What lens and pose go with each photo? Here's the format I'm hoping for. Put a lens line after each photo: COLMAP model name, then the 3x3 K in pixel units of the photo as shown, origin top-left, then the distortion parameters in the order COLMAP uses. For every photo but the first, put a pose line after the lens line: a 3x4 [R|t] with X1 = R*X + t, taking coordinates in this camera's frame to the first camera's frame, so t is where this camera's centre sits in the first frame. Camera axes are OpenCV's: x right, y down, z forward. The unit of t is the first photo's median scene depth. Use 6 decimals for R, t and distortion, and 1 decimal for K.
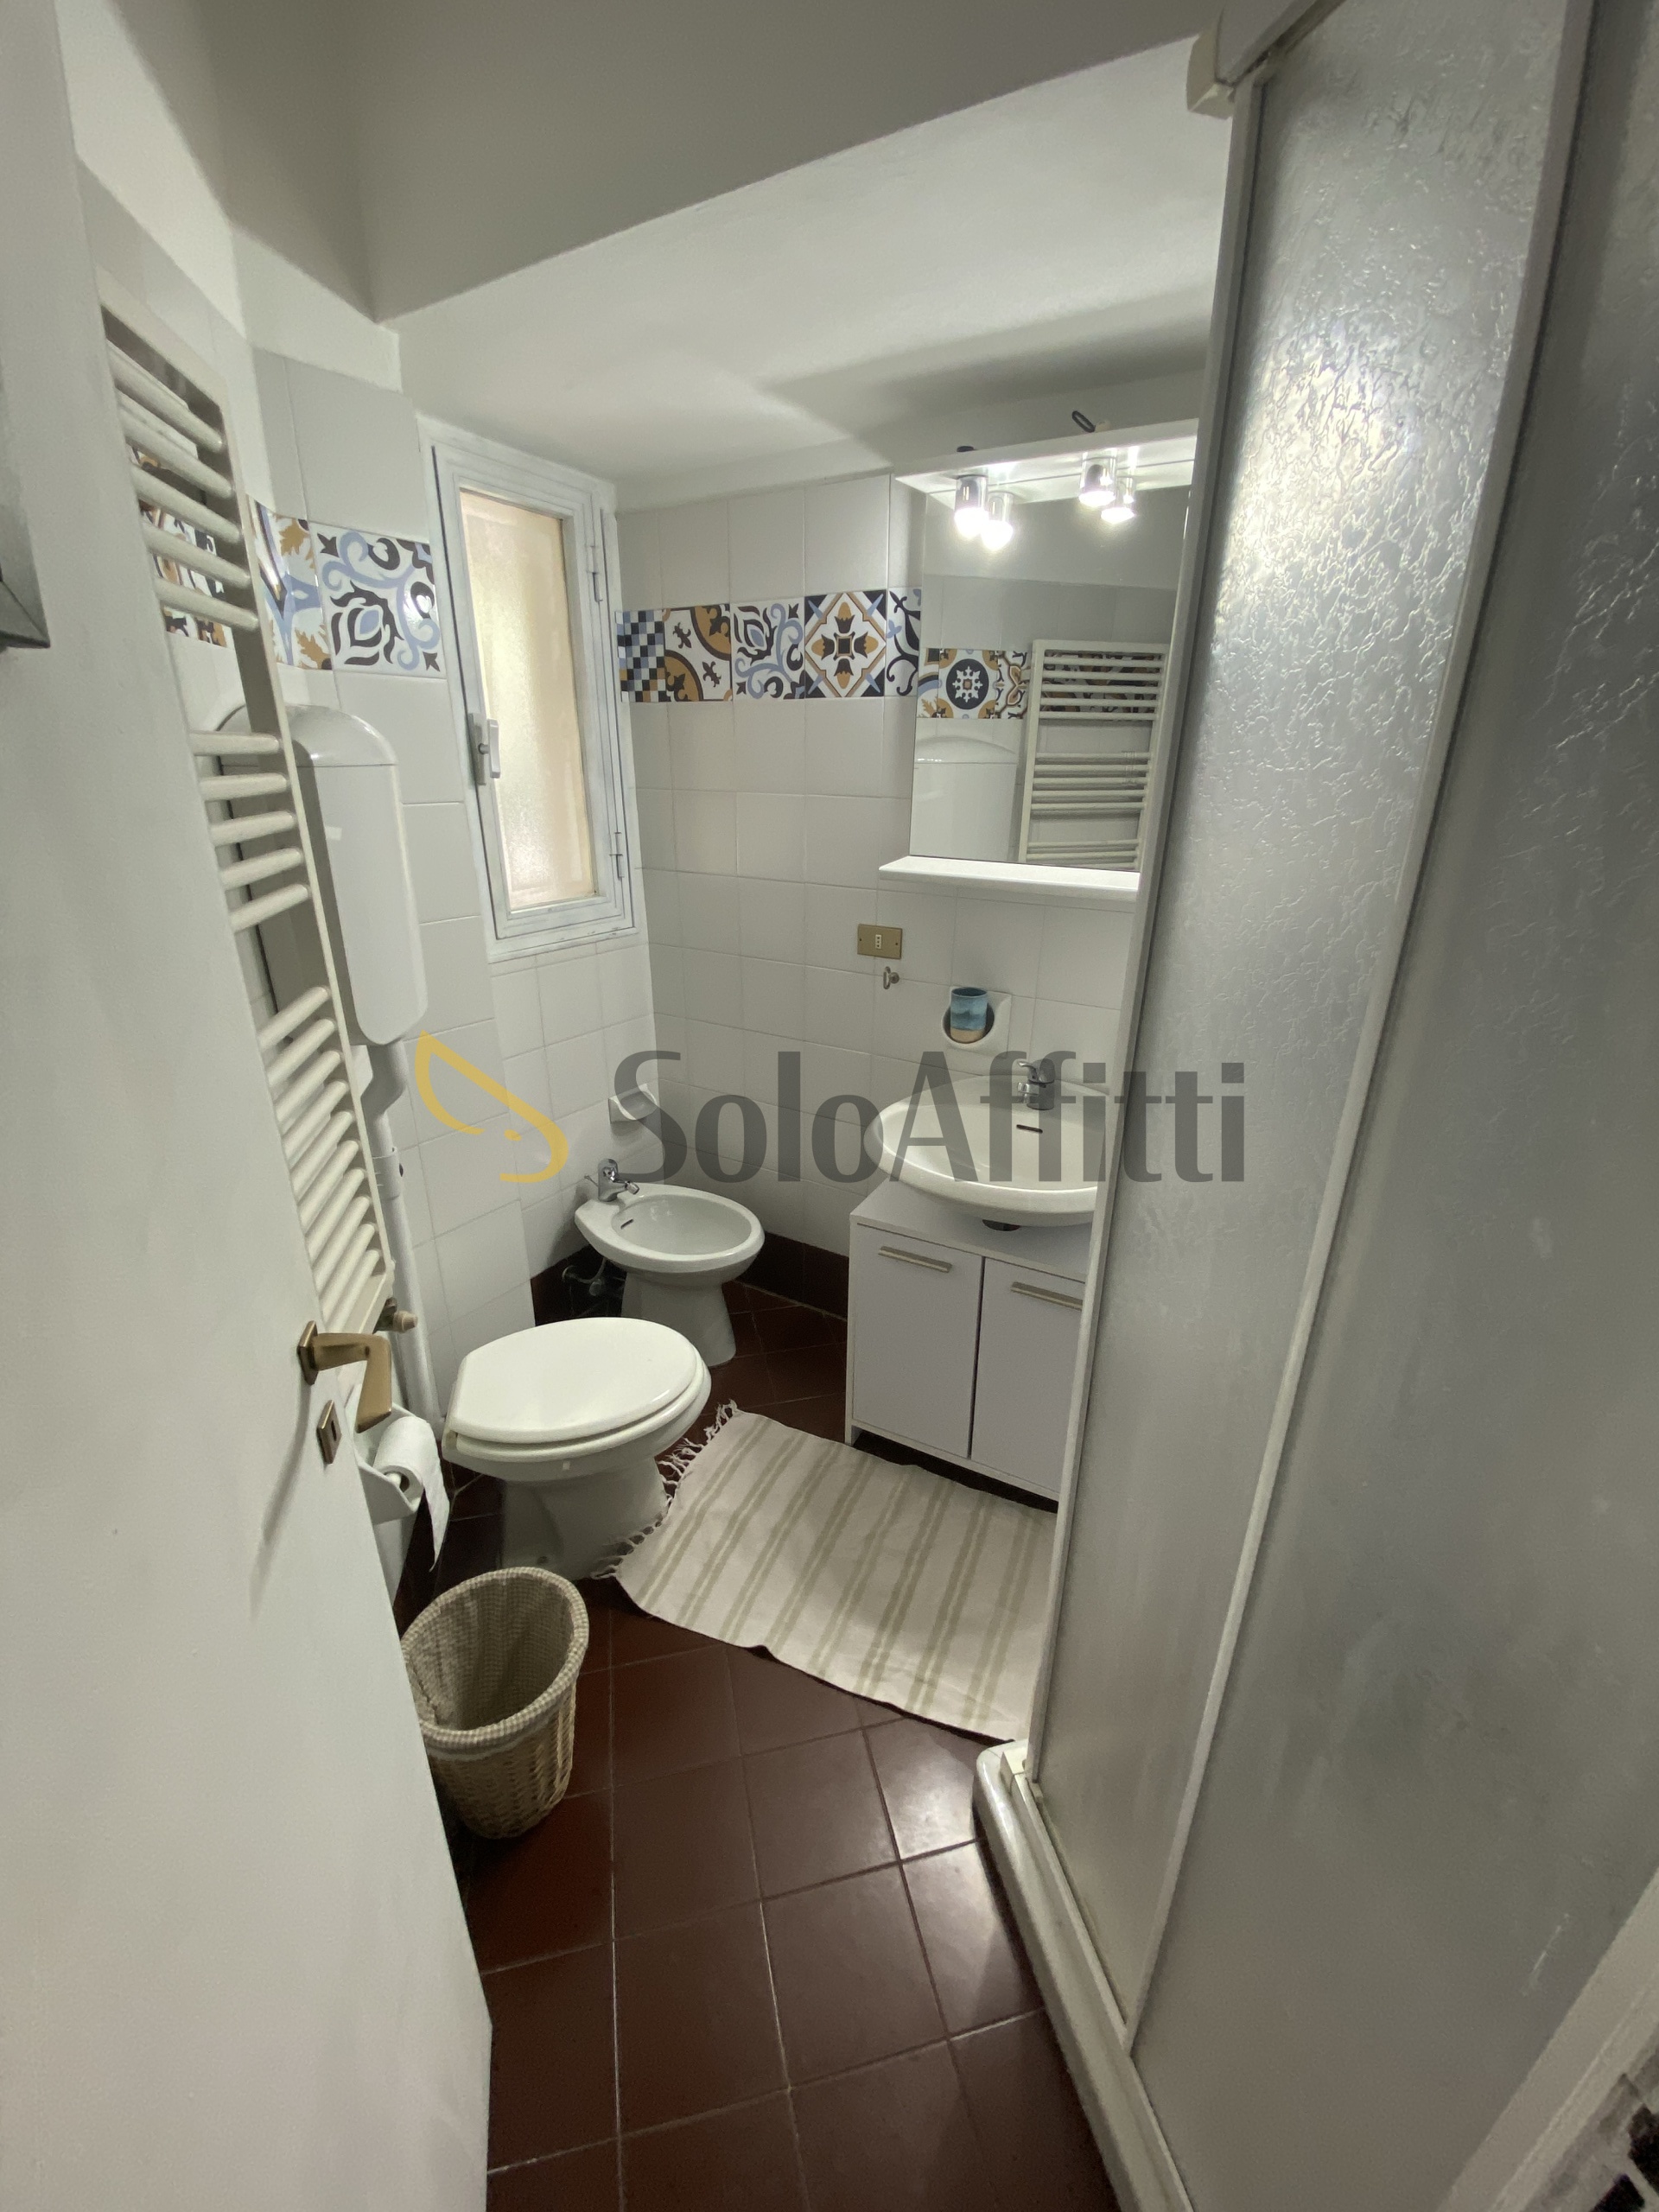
lens RADIAL K [[866.4, 0, 829.1], [0, 866.4, 1099.4], [0, 0, 1]] dist [0.032763, -0.032290]
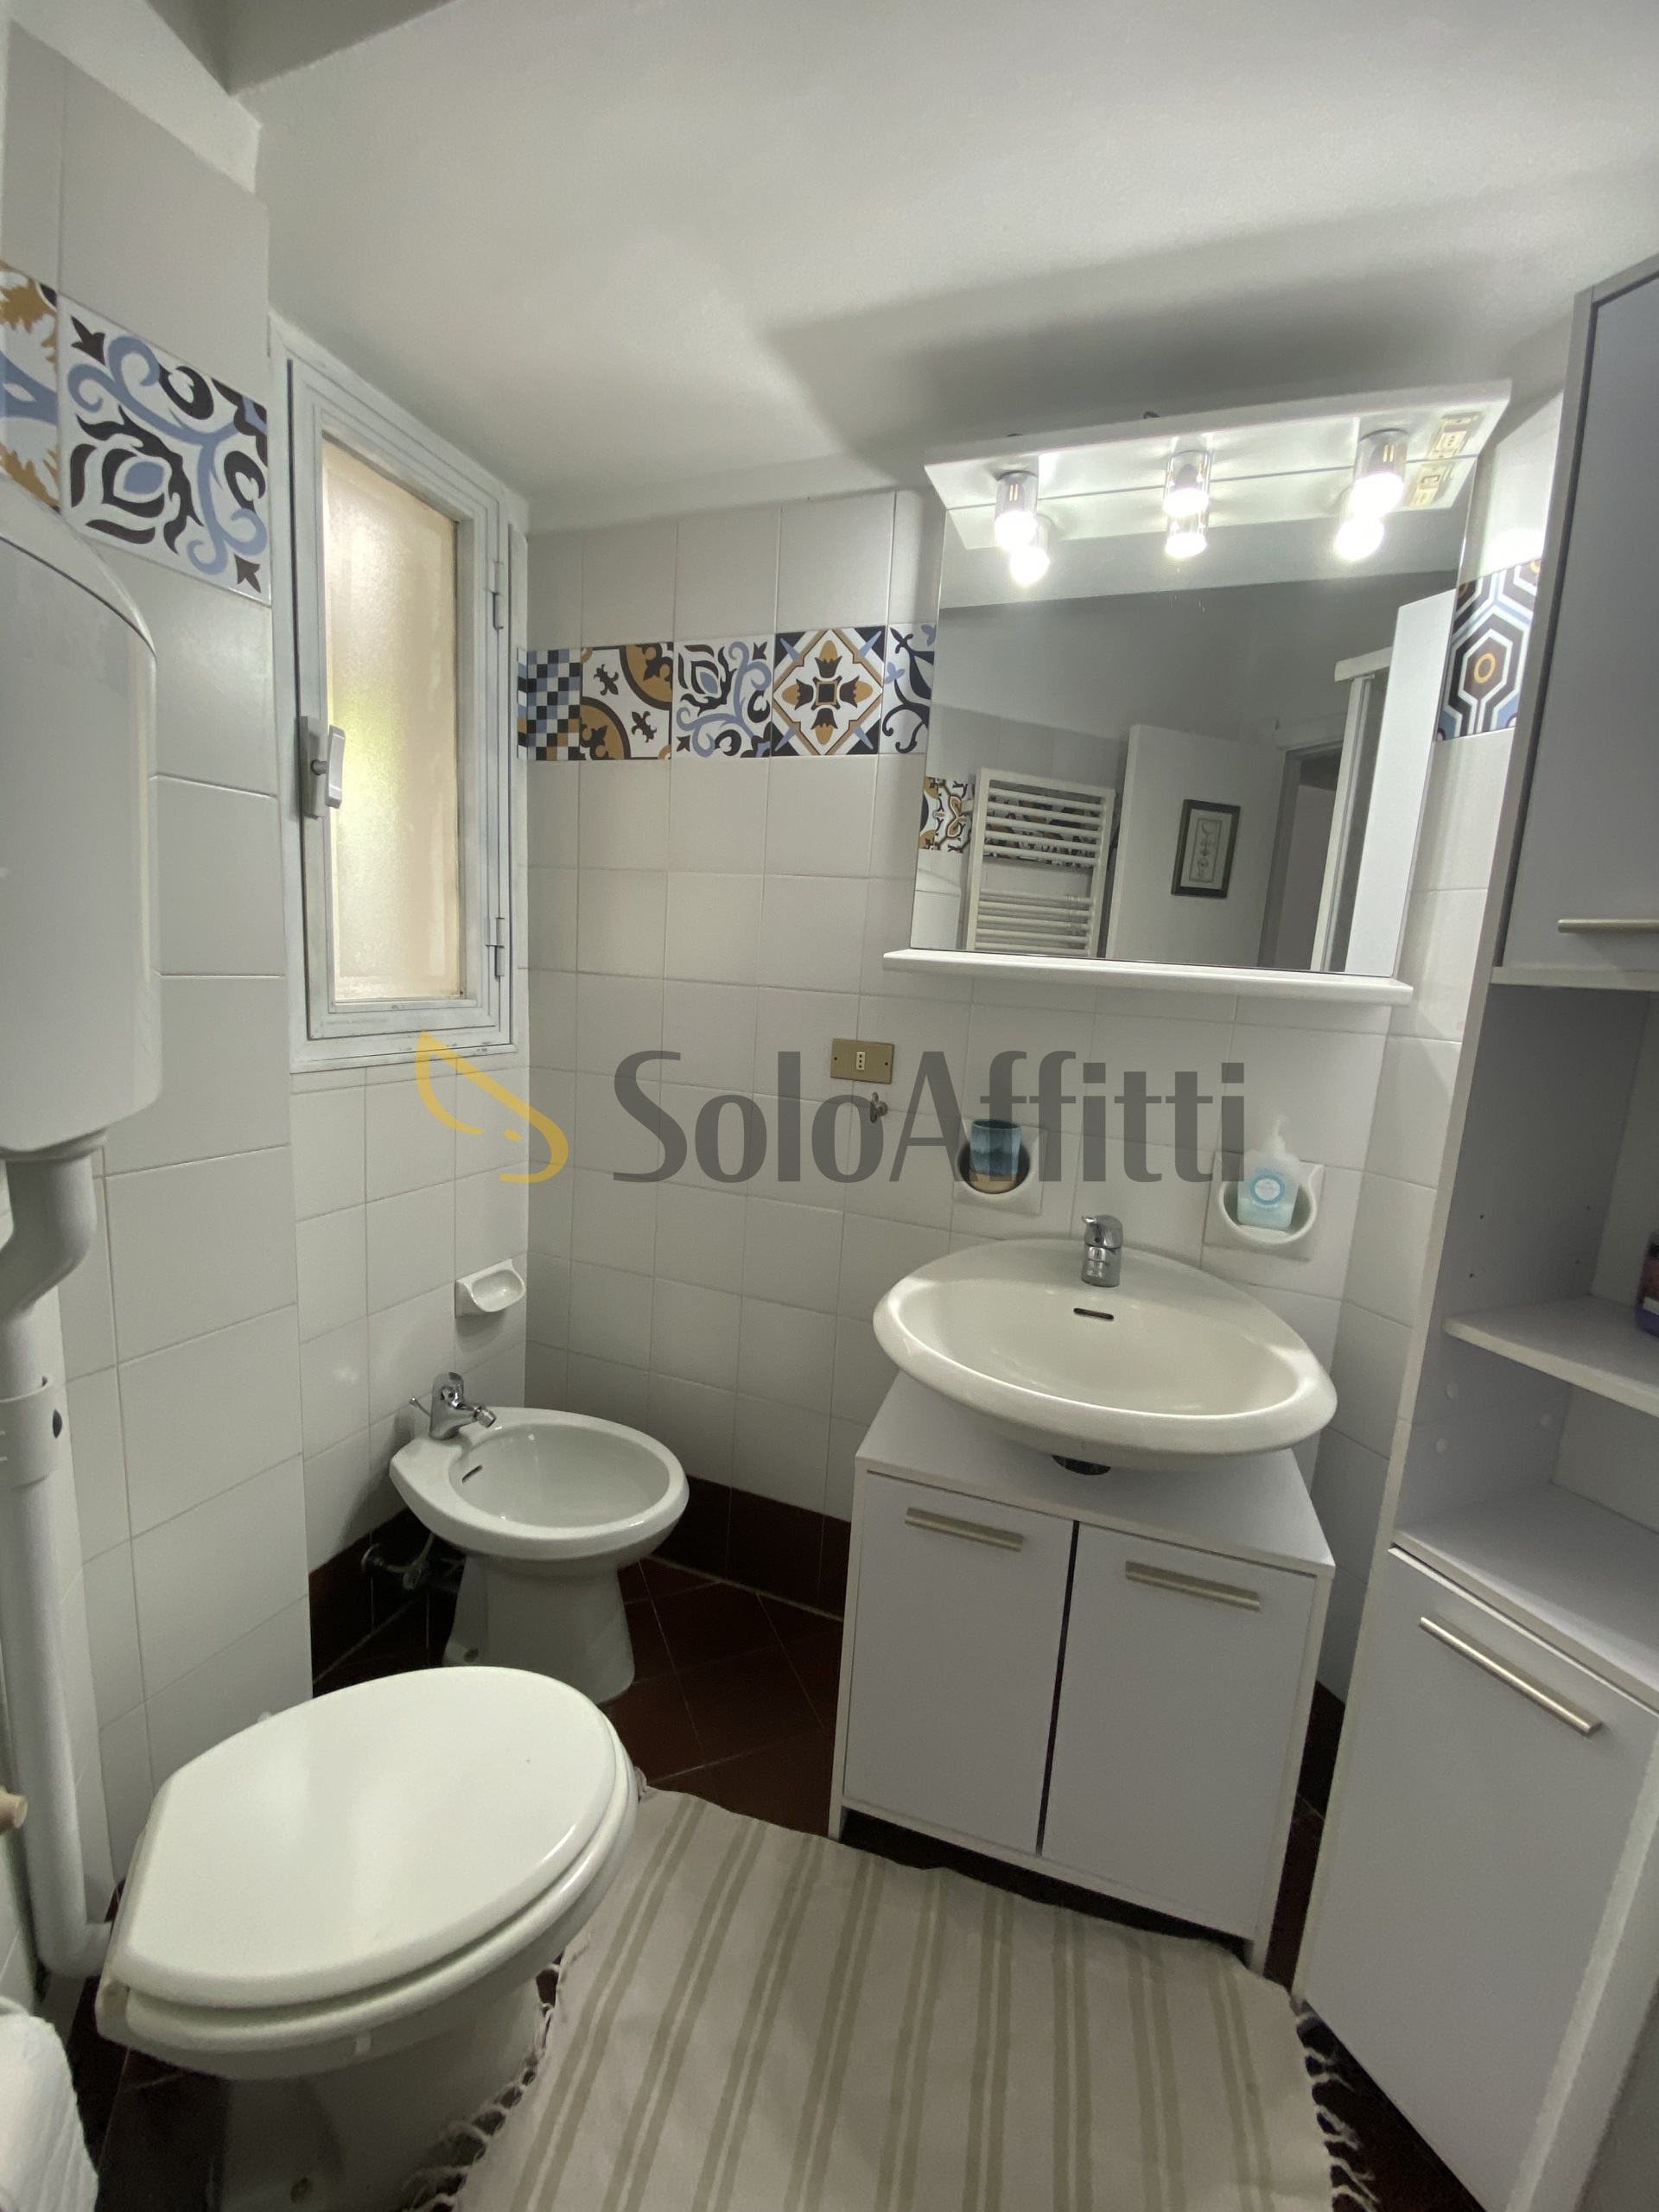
lens RADIAL K [[891.8, 0, 835.7], [0, 891.8, 1101.8], [0, 0, 1]] dist [0.019604, -0.019855]
pose [[0.984293, 0.021609, 0.175214, -0.107499], [0.014621, 0.979093, -0.202885, 0.008086], [-0.175935, 0.202260, 0.963399, 0.288216]]
